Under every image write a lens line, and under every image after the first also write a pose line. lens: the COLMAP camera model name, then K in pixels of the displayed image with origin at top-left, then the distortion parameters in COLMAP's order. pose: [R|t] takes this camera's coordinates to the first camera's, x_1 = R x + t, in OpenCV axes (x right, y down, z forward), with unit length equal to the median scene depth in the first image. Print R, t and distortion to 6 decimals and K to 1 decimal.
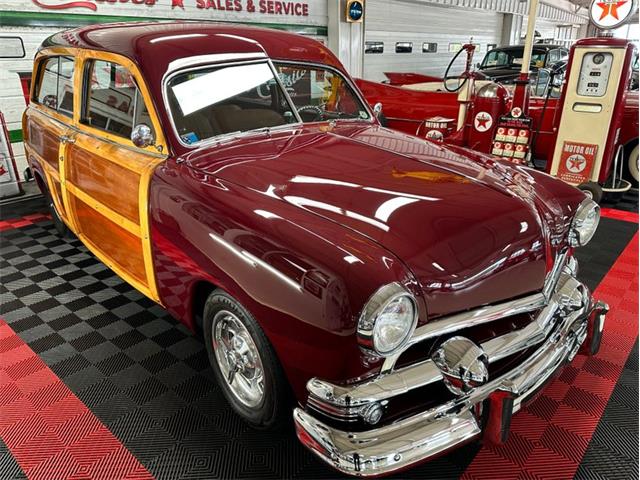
lens RADIAL K [[471.5, 0, 320.0], [0, 471.5, 240.0], [0, 0, 1]] dist [0.012902, -0.004658]
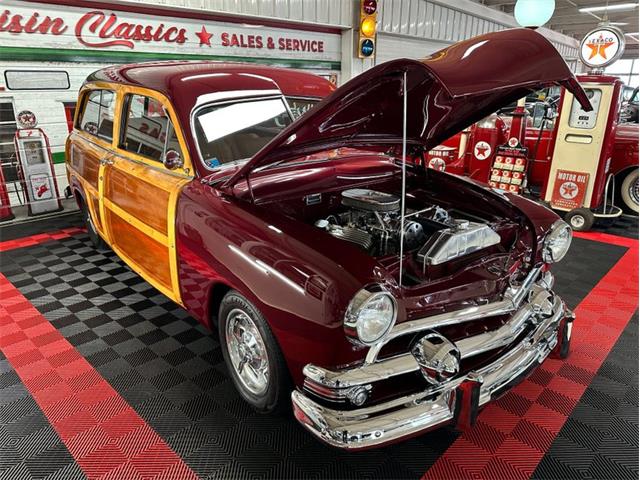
lens RADIAL K [[454.9, 0, 316.0], [0, 454.9, 239.2], [0, 0, 1]] dist [0.017681, -0.004392]
pose [[0.999042, 0.020065, -0.038879, 0.021254], [-0.021877, 0.998667, -0.046754, 0.015882], [0.037889, 0.047560, 0.998150, -0.080029]]
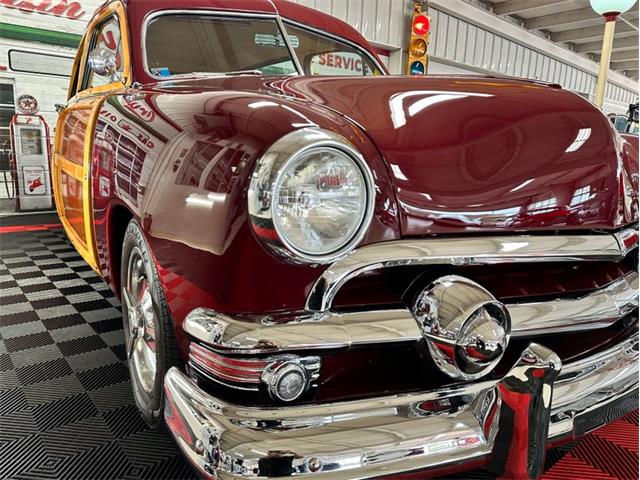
lens RADIAL K [[471.5, 0, 320.0], [0, 471.5, 240.0], [0, 0, 1]] dist [0.012902, -0.004658]
pose [[0.987398, 0.071775, -0.141045, 0.109282], [-0.095981, 0.980214, -0.173114, 0.149362], [0.125829, 0.184470, 0.974750, 0.214391]]
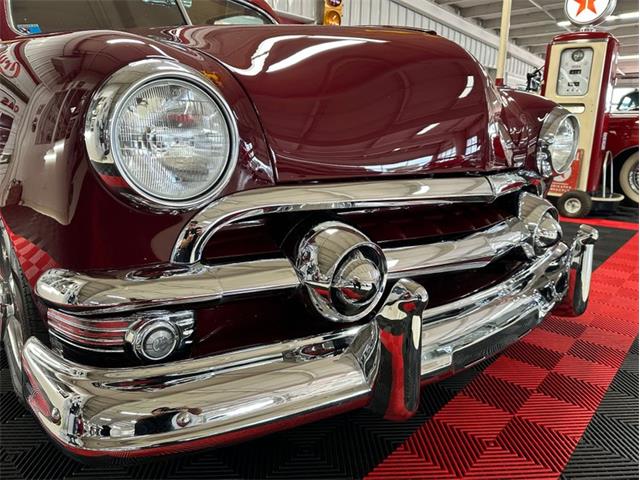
lens RADIAL K [[471.5, 0, 320.0], [0, 471.5, 240.0], [0, 0, 1]] dist [0.012902, -0.004658]
pose [[0.999847, 0.017177, 0.003190, 0.146674], [-0.016559, 0.989950, -0.140446, 0.165964], [-0.005570, 0.140372, 0.990083, 0.231820]]
